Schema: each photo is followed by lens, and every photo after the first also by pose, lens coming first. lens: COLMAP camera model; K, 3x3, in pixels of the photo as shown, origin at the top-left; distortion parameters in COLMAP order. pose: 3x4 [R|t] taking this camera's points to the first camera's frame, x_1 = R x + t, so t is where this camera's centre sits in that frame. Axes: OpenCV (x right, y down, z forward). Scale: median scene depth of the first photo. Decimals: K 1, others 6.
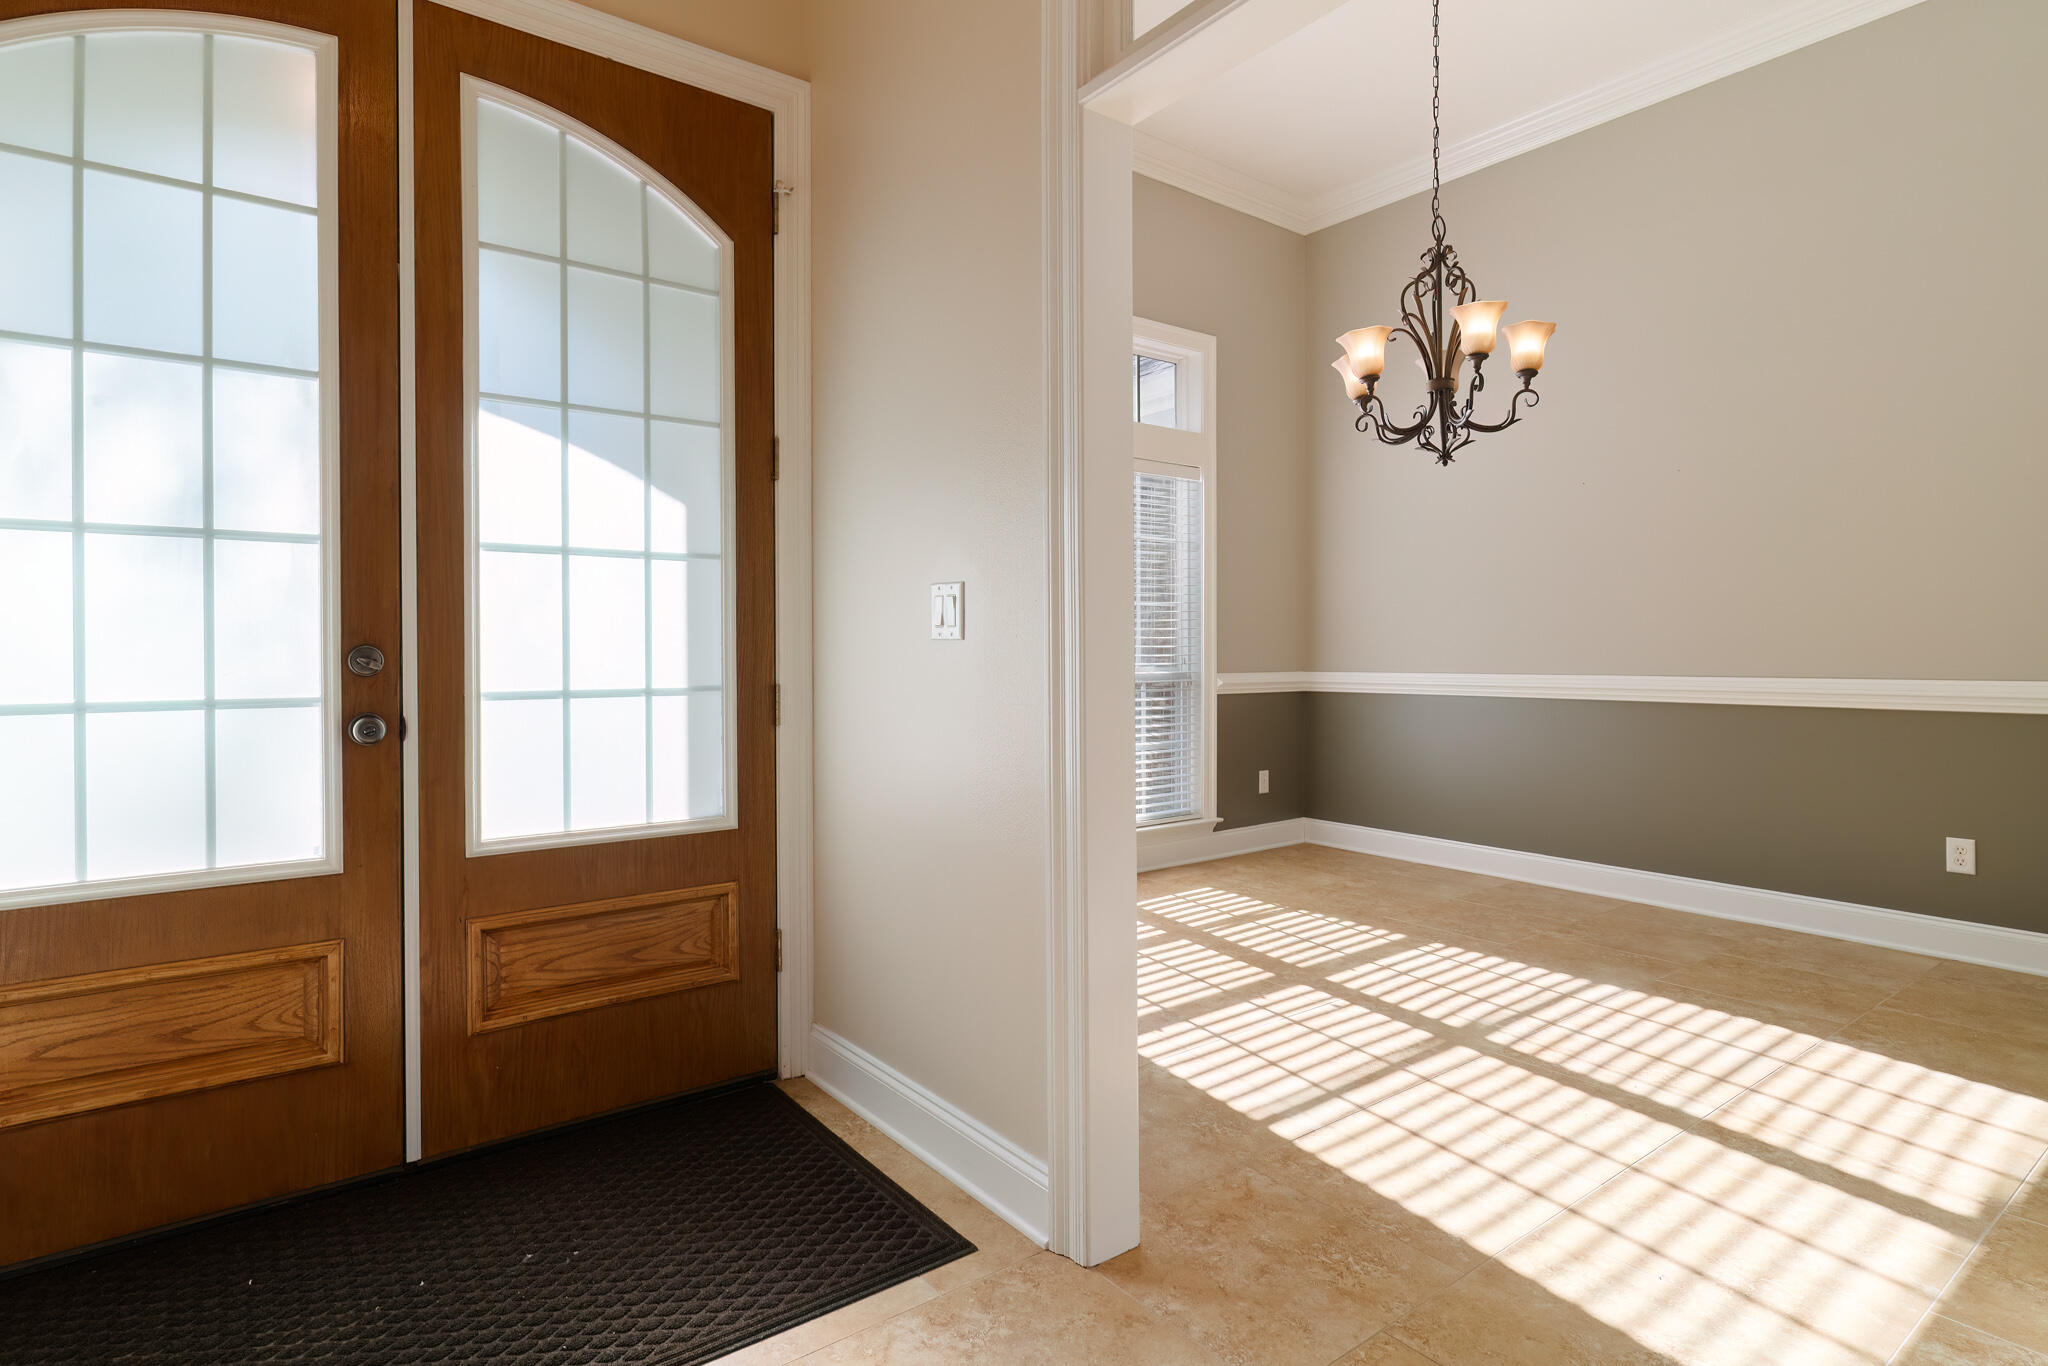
lens RADIAL K [[1027.0, 0, 1028.4], [0, 1027.0, 673.2], [0, 0, 1]] dist [-0.002237, -0.000160]
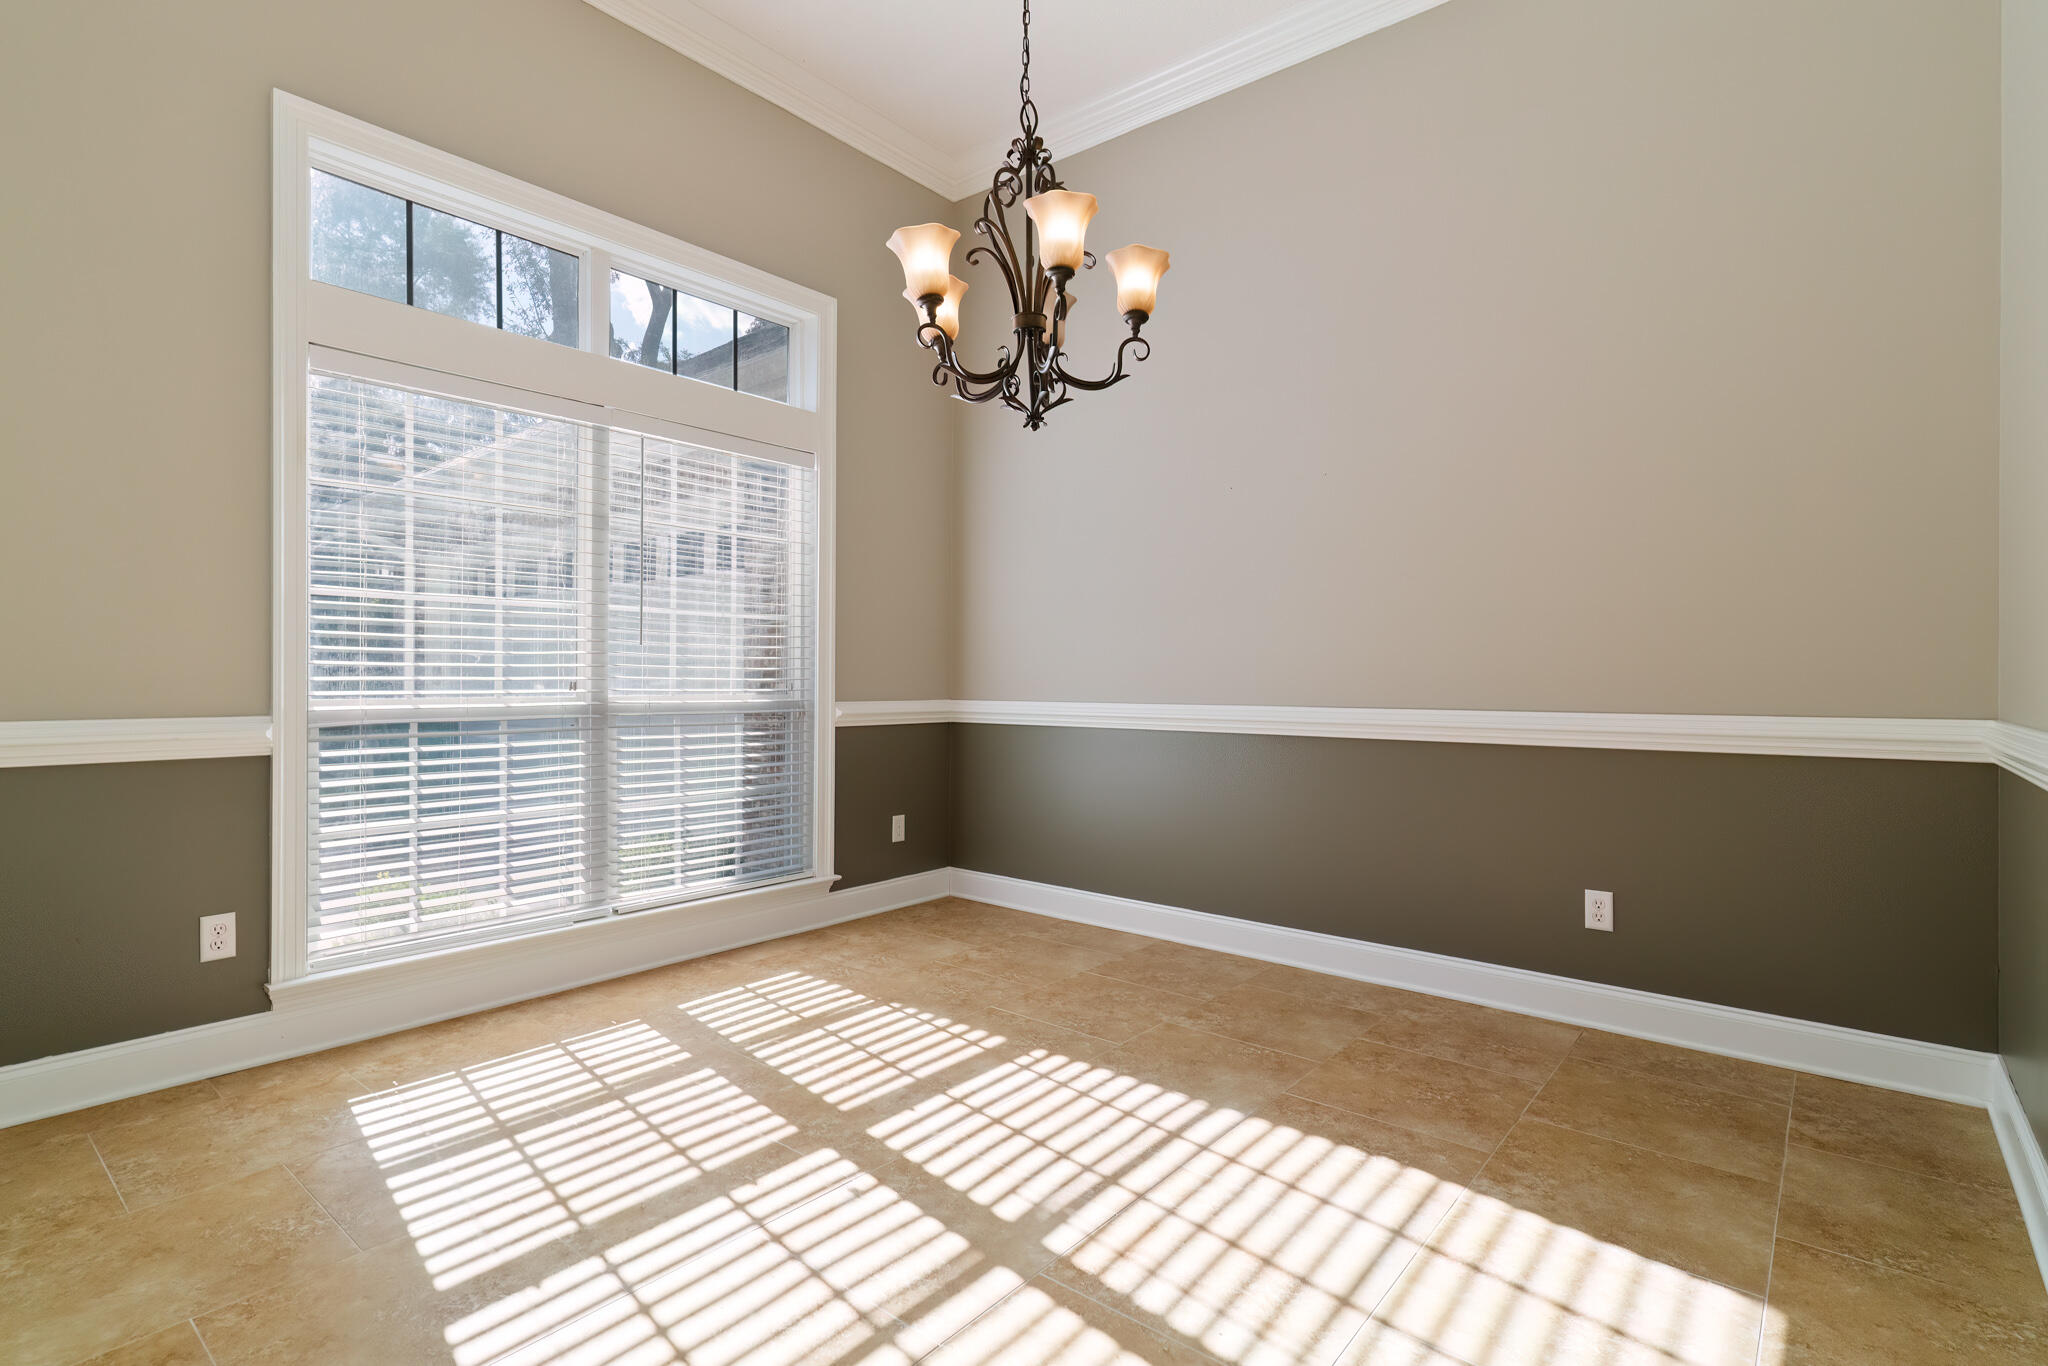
lens RADIAL K [[992.1, 0, 1024.0], [0, 992.1, 683.0], [0, 0, 1]] dist [0.003657, 0.000517]
pose [[0.969652, 0.010417, 0.244268, 0.221449], [-0.006208, 0.999819, -0.017995, -0.002281], [-0.244411, 0.015932, 0.969541, 0.296003]]
